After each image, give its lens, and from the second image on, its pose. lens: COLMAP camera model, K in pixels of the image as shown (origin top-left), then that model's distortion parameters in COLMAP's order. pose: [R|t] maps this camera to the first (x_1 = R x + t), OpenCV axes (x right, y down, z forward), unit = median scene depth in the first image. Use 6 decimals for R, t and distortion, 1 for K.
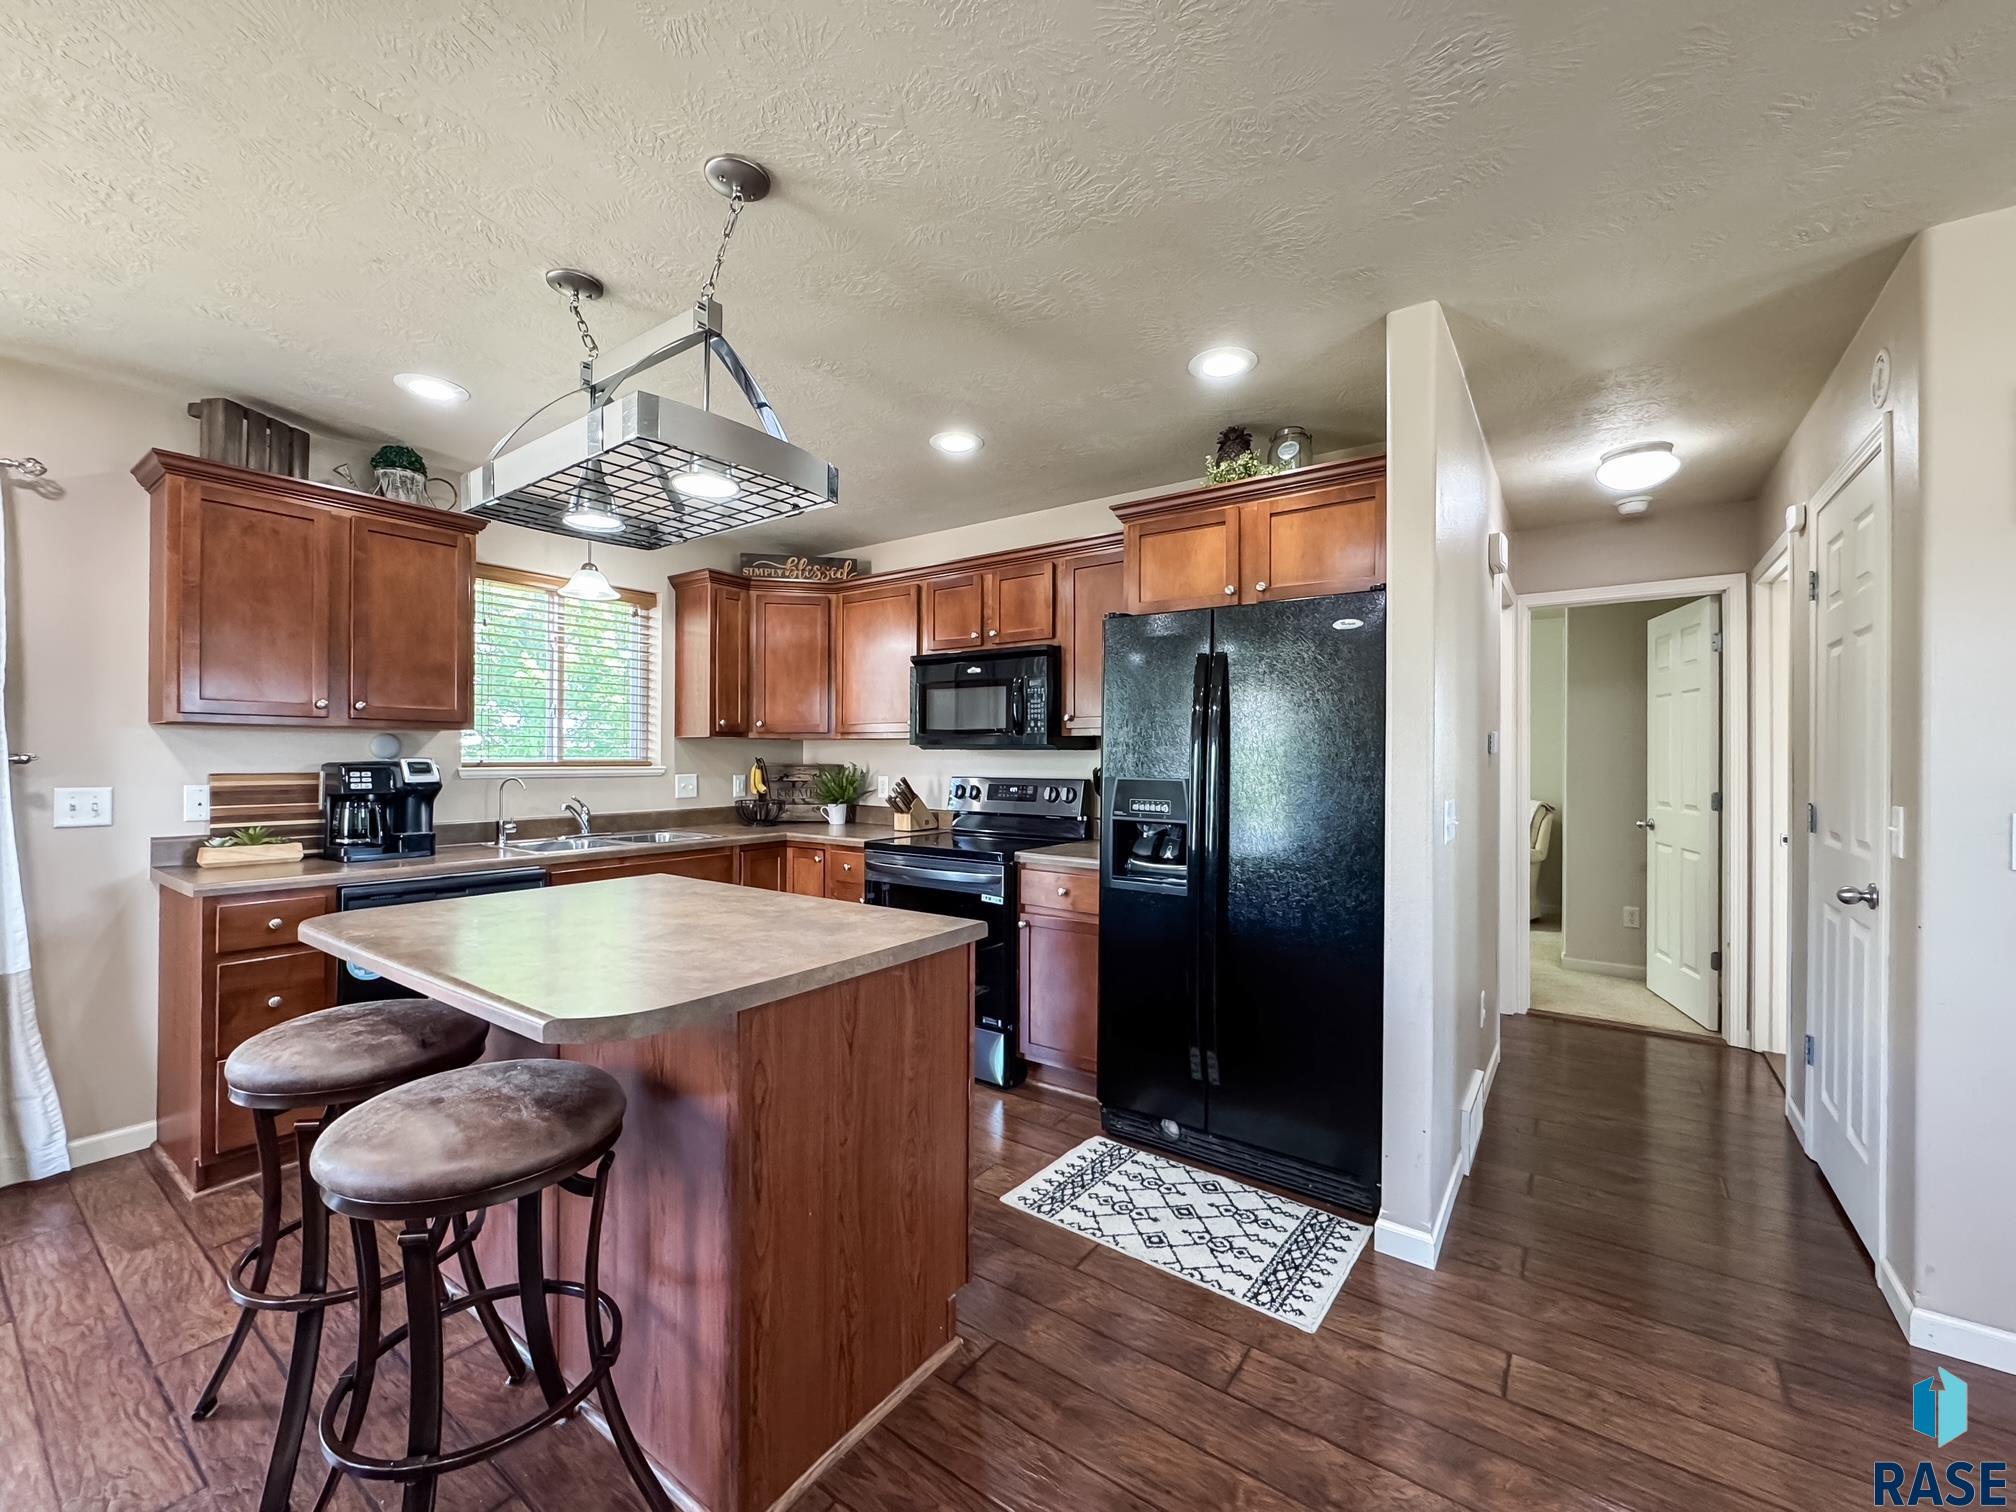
lens RADIAL K [[813.1, 0, 1008.3], [0, 813.1, 756.5], [0, 0, 1]] dist [-0.001309, -0.000718]
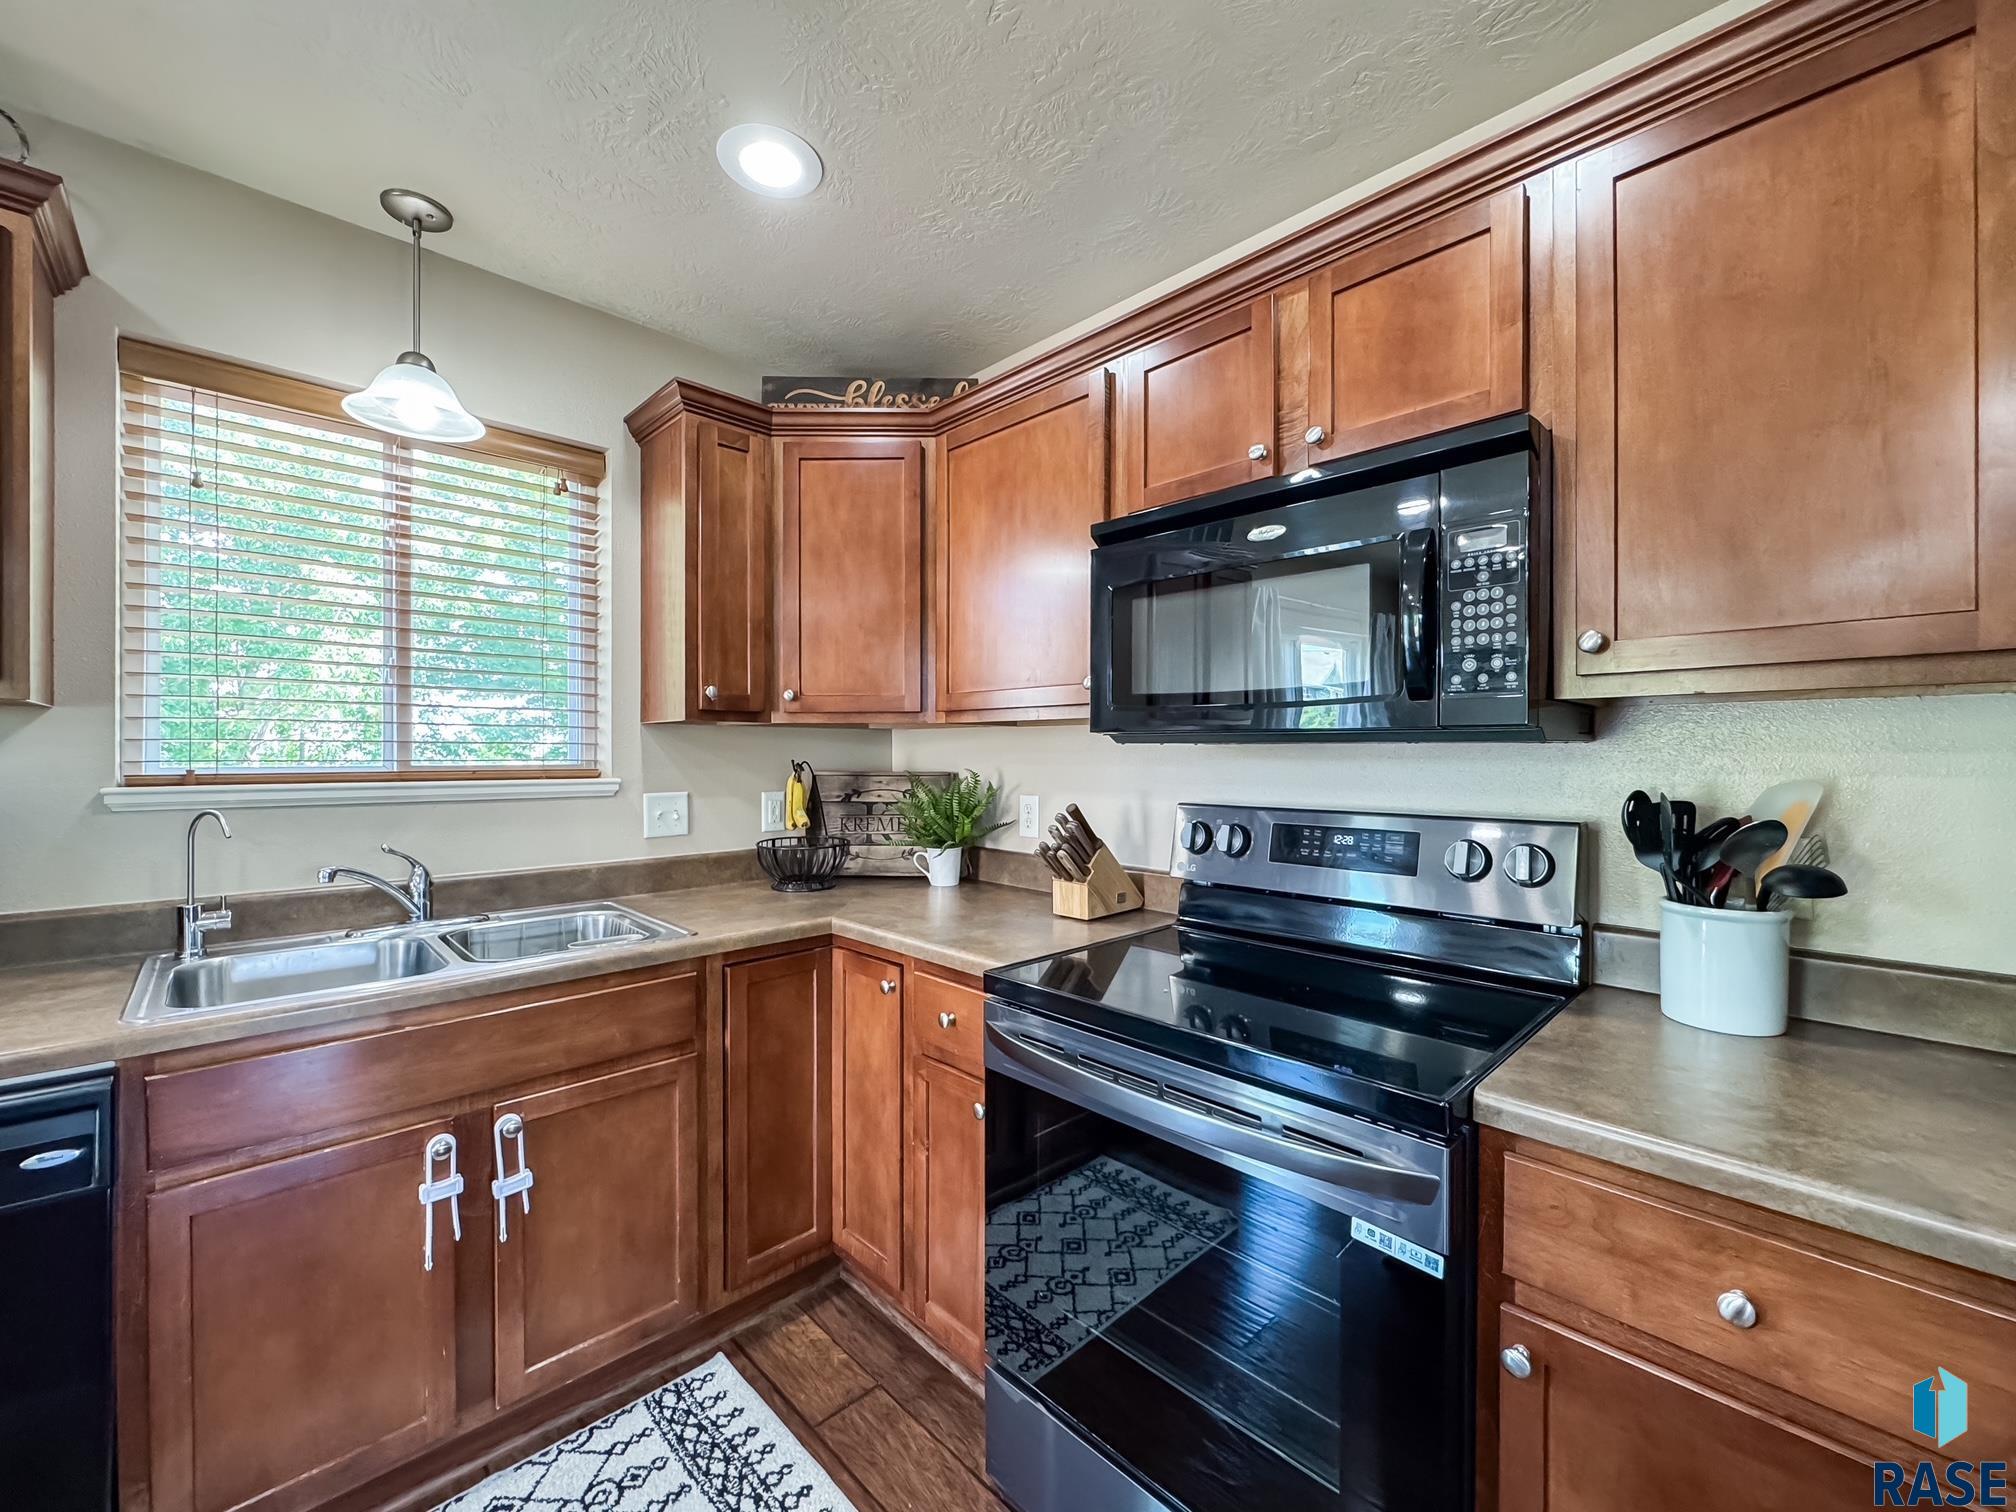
lens RADIAL K [[813.1, 0, 1007.1], [0, 813.1, 758.9], [0, 0, 1]] dist [-0.001309, -0.000718]
pose [[0.983828, -0.001709, -0.179109, -0.109985], [0.003105, 0.999967, 0.007512, -0.004794], [0.179090, -0.007947, 0.983801, 0.714620]]
